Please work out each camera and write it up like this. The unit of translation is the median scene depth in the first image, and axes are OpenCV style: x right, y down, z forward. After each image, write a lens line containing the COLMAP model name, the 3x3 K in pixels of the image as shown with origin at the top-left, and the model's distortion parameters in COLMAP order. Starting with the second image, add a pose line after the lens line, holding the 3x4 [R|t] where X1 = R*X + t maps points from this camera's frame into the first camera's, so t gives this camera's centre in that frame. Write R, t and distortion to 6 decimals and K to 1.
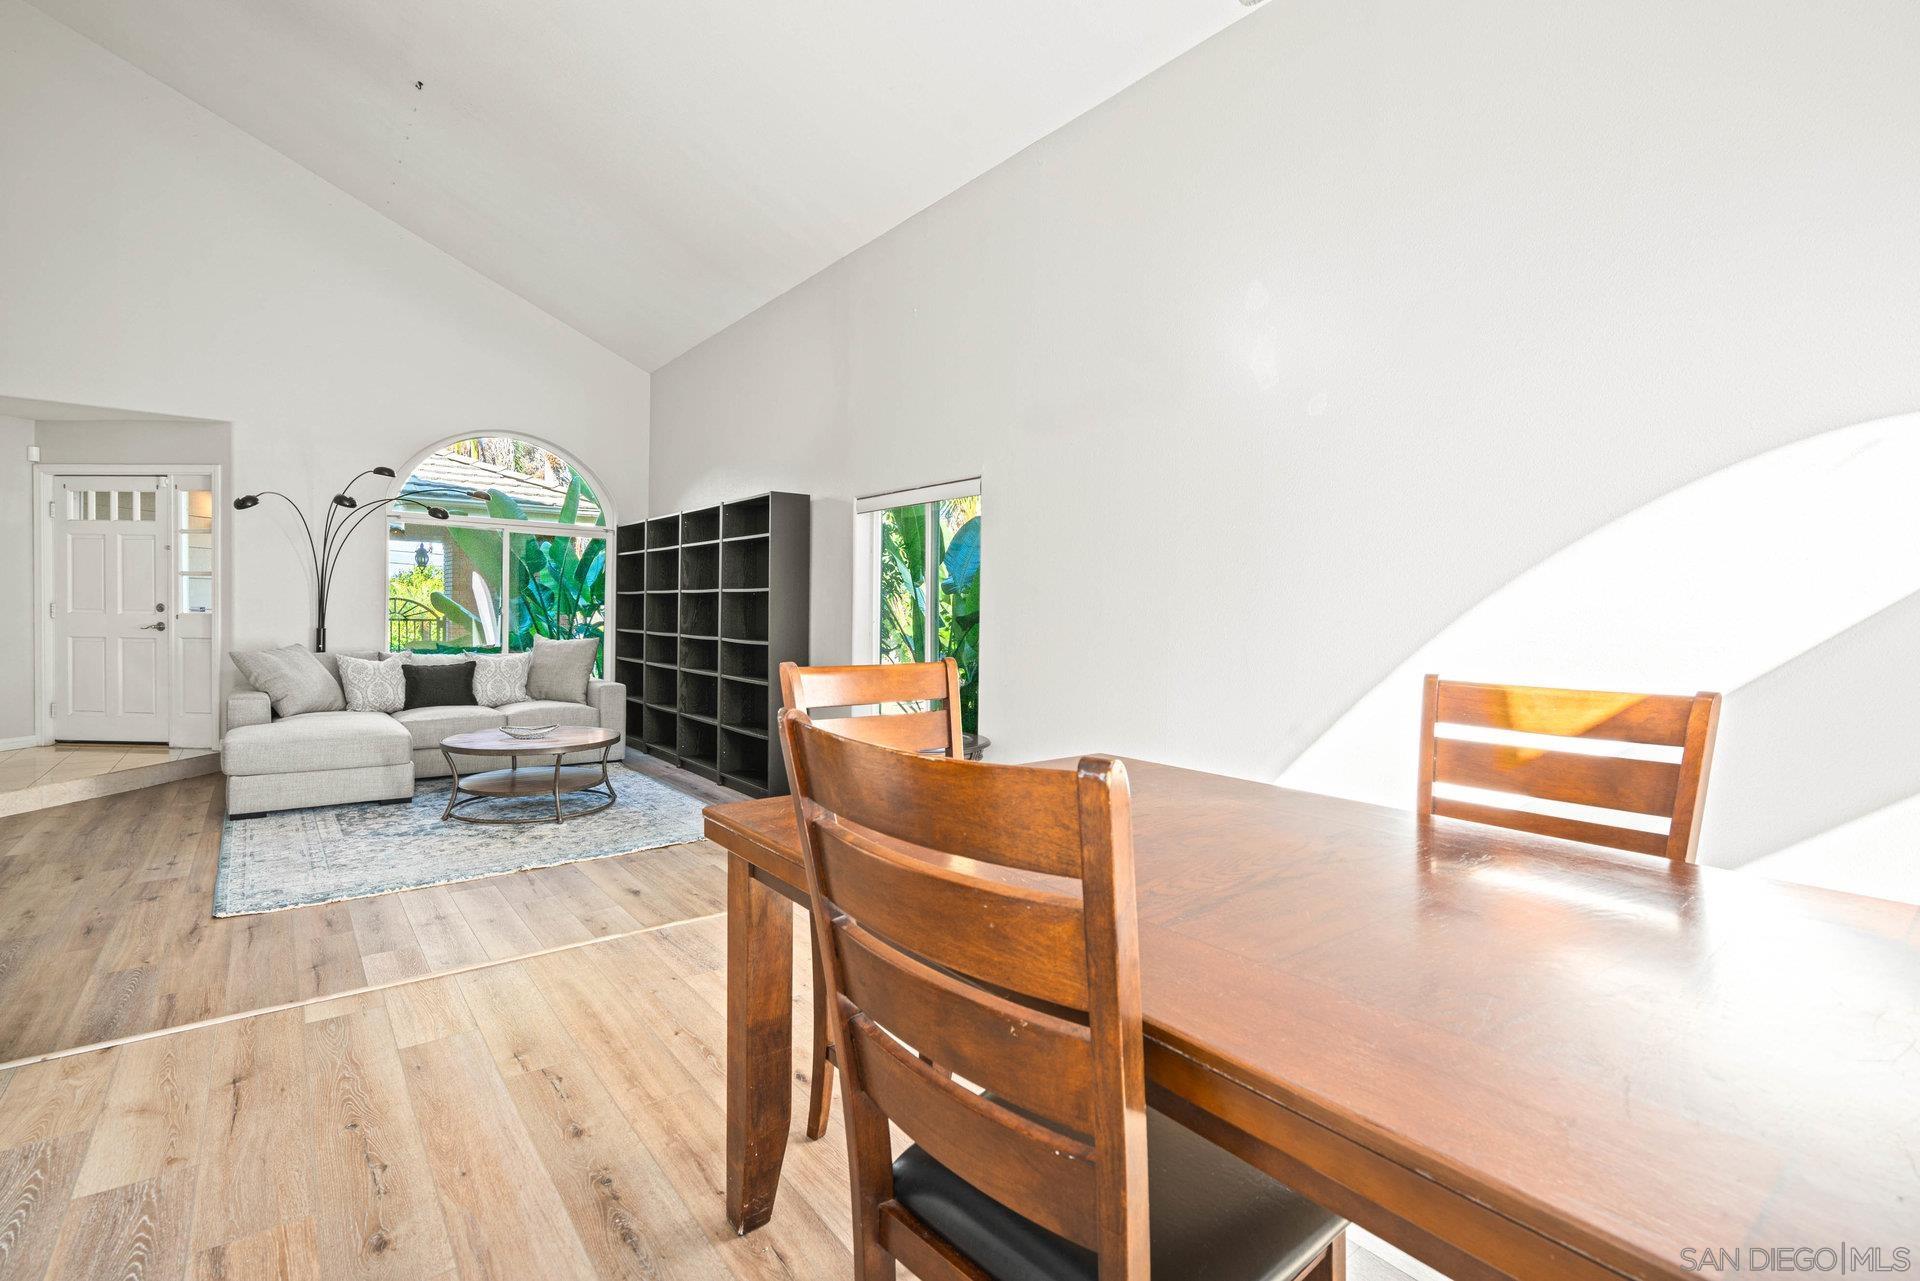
lens RADIAL K [[895.4, 0, 976.7], [0, 895.4, 629.2], [0, 0, 1]] dist [-0.007928, 0.003425]
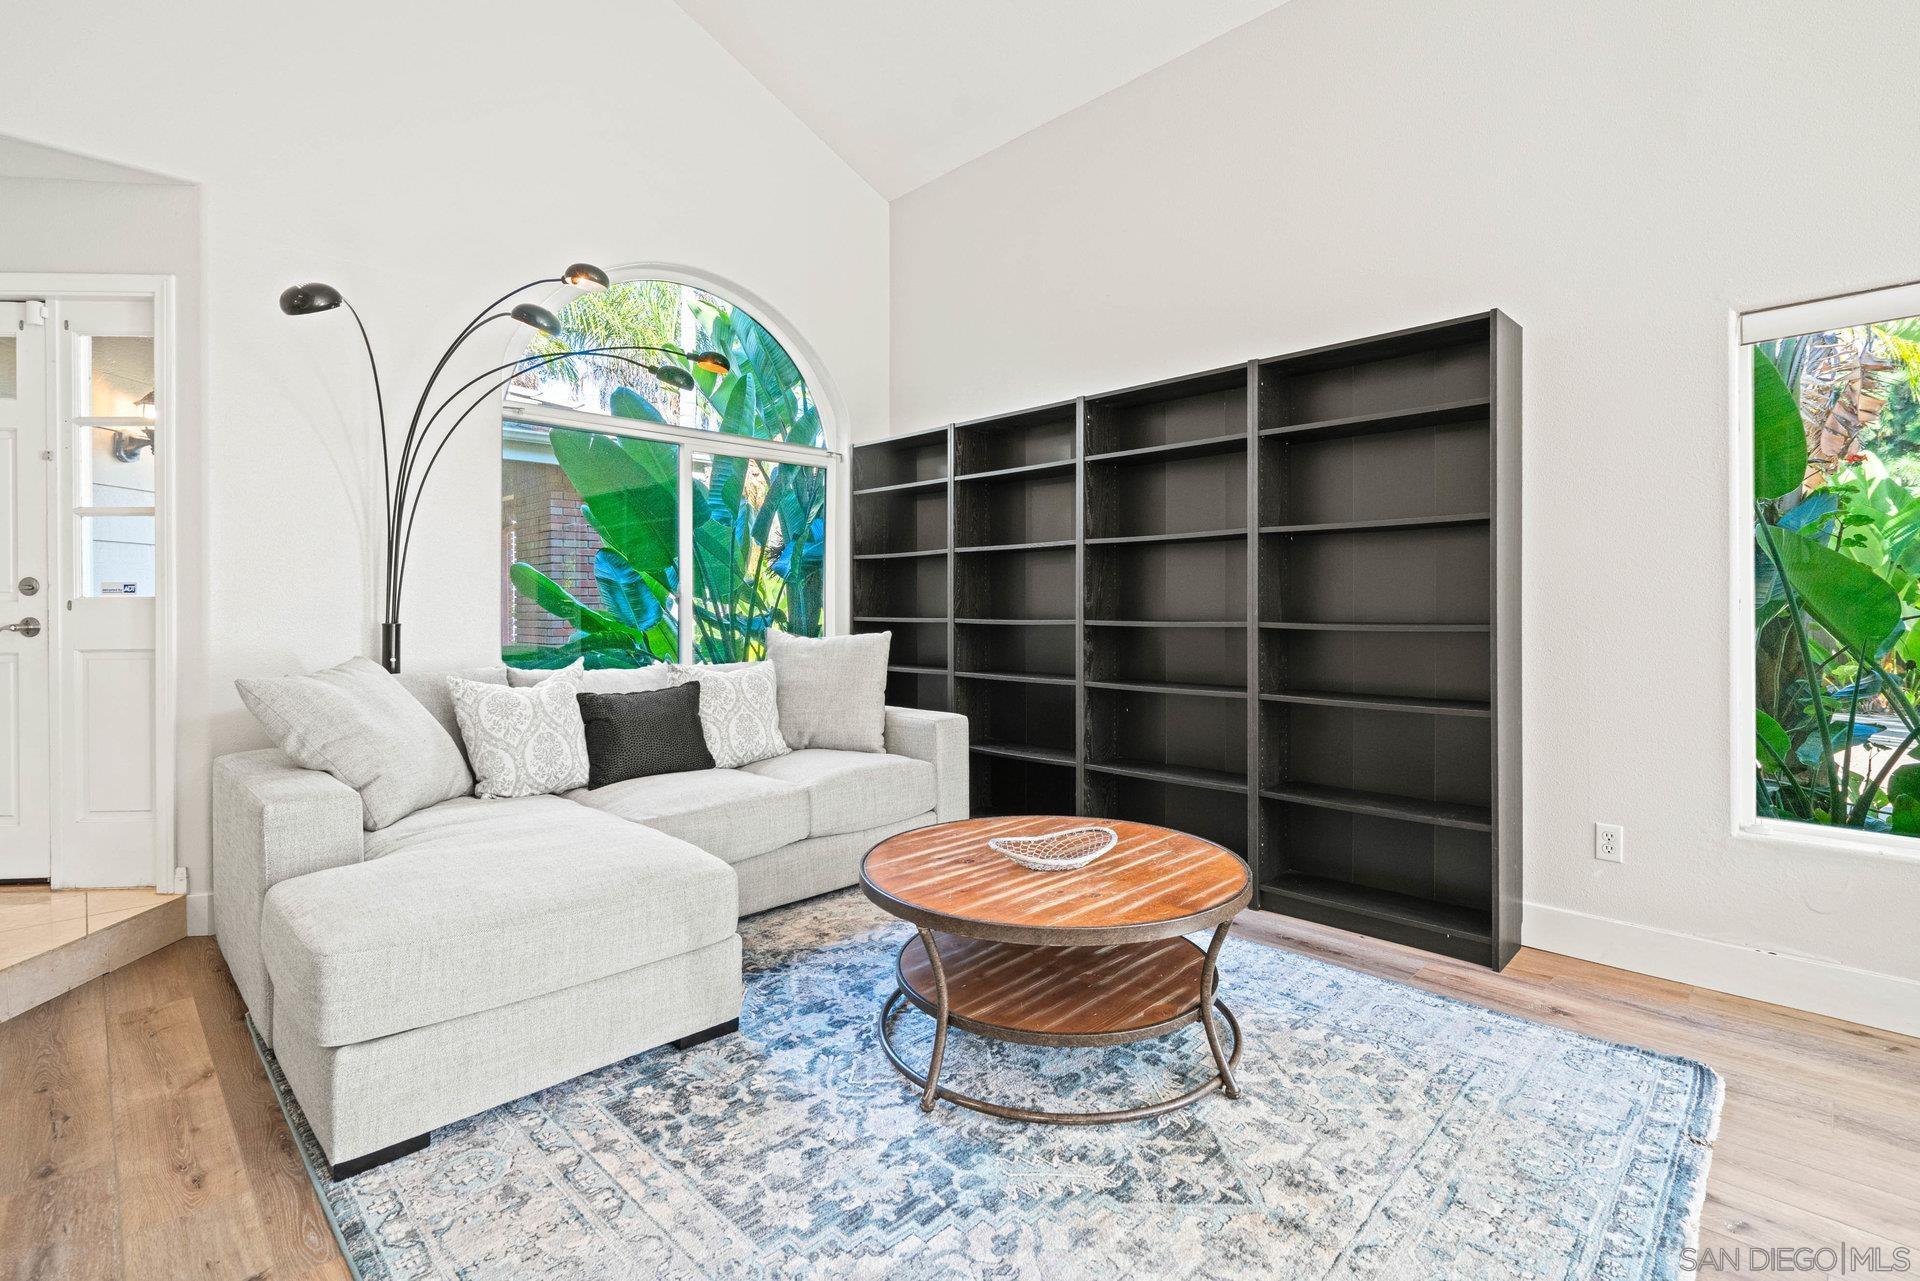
lens RADIAL K [[895.4, 0, 966.8], [0, 895.4, 608.0], [0, 0, 1]] dist [-0.007928, 0.003425]
pose [[0.993113, -0.020158, 0.115411, -0.486866], [0.022176, 0.999622, -0.016224, 0.005235], [-0.115041, 0.018672, 0.993185, 0.486106]]
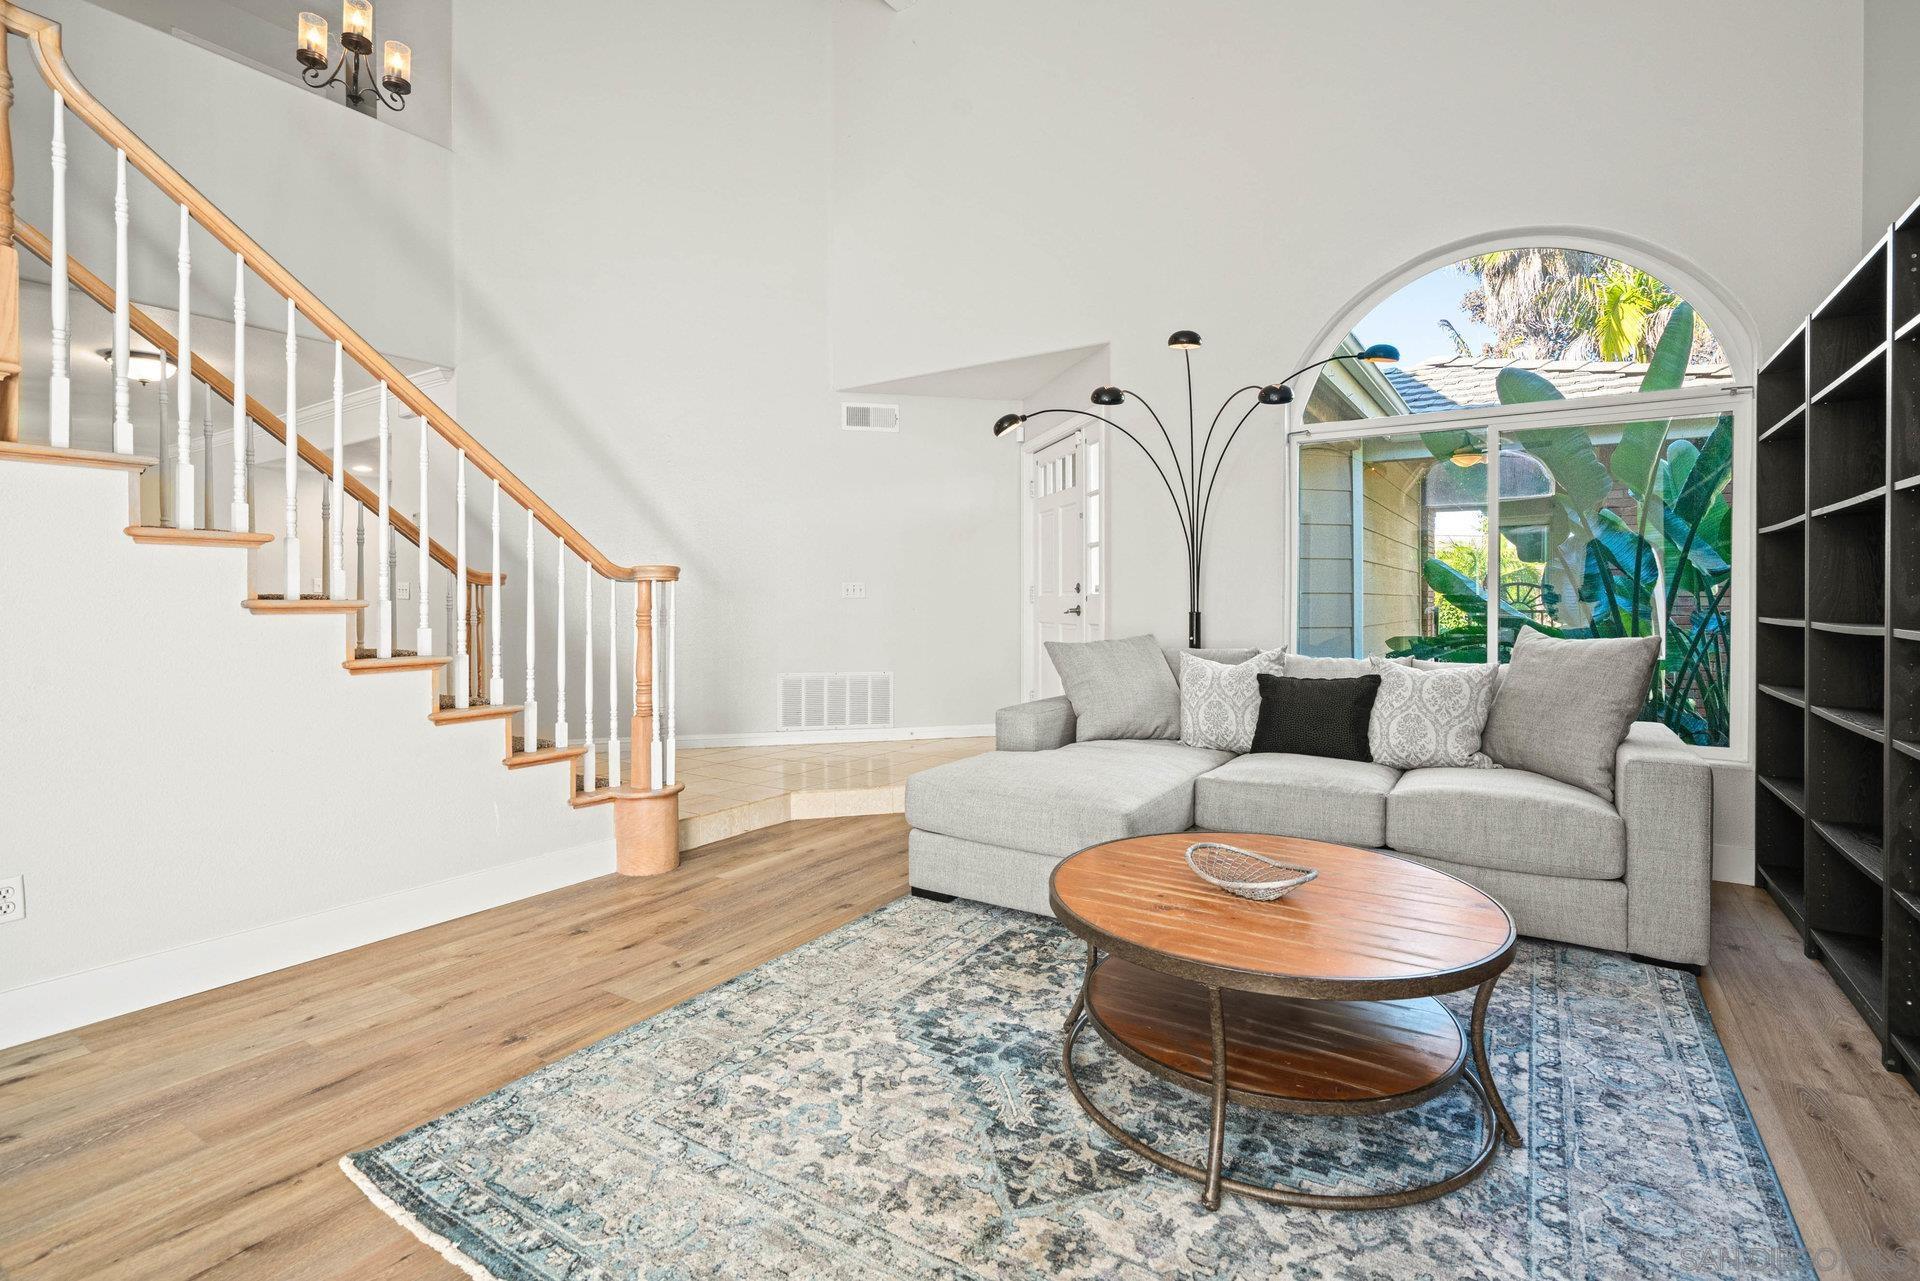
lens RADIAL K [[895.4, 0, 962.9], [0, 895.4, 607.5], [0, 0, 1]] dist [-0.007928, 0.003425]
pose [[0.306657, -0.008538, -0.951782, -0.146486], [-0.014367, 0.999804, -0.013598, 0.007208], [0.951712, 0.017844, 0.306474, 0.637889]]
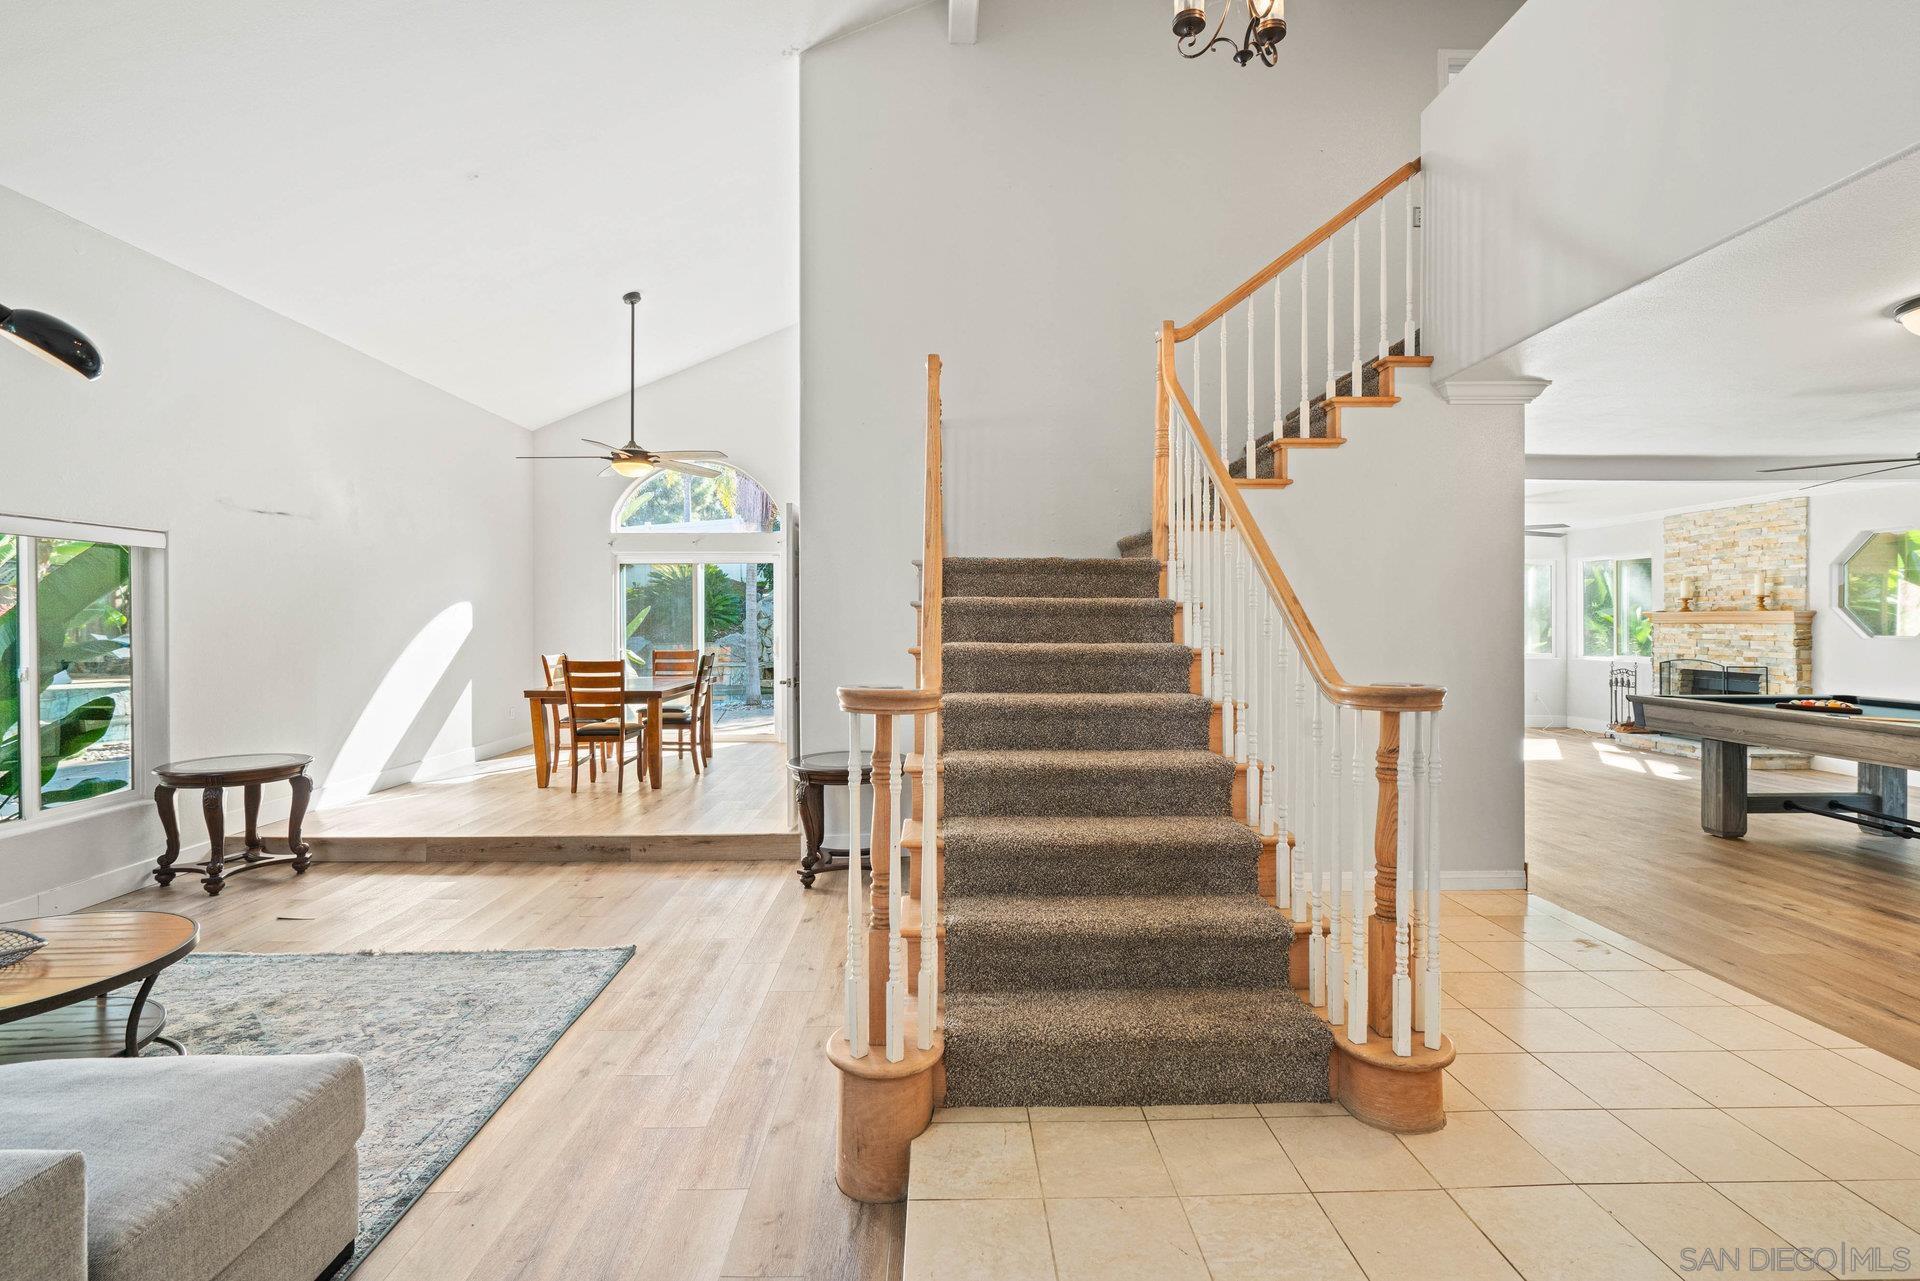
lens RADIAL K [[895.4, 0, 968.3], [0, 895.4, 615.6], [0, 0, 1]] dist [-0.007928, 0.003425]
pose [[-0.796209, -0.012008, 0.604902, -0.993754], [-0.000286, 0.999810, 0.019471, -0.058968], [-0.605021, 0.015330, -0.796062, 0.881720]]
